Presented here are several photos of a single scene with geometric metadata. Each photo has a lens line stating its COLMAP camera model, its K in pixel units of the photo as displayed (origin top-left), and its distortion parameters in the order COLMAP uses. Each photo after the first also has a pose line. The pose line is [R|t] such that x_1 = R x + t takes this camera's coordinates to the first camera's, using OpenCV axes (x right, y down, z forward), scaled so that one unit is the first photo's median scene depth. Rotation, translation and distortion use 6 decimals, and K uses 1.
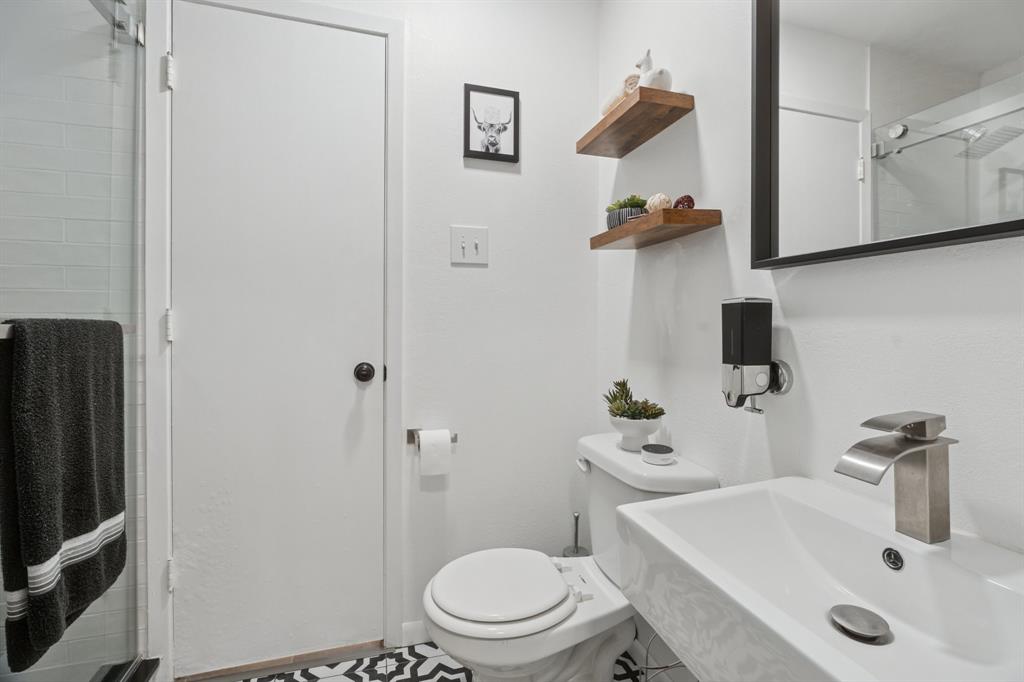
lens RADIAL K [[456.5, 0, 512.5], [0, 456.5, 332.6], [0, 0, 1]] dist [-0.009432, 0.001454]
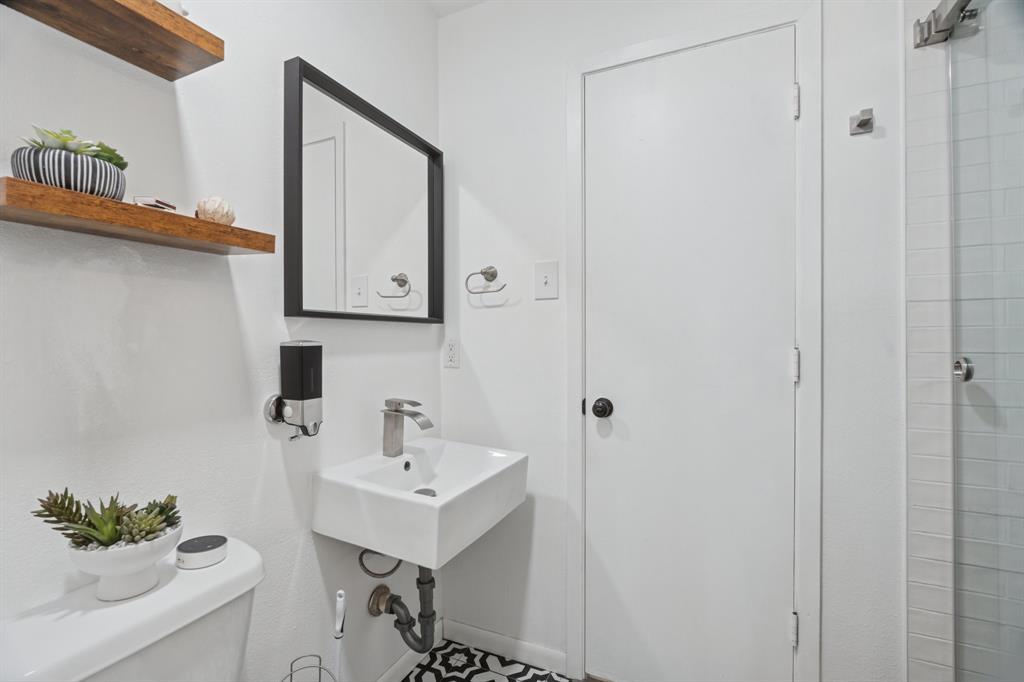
lens RADIAL K [[456.5, 0, 512.5], [0, 456.5, 336.4], [0, 0, 1]] dist [-0.009432, 0.001454]
pose [[-0.746542, -0.007490, 0.665296, -0.644260], [0.003318, 0.999882, 0.014980, -0.103320], [-0.665330, 0.013391, -0.746429, 1.493839]]
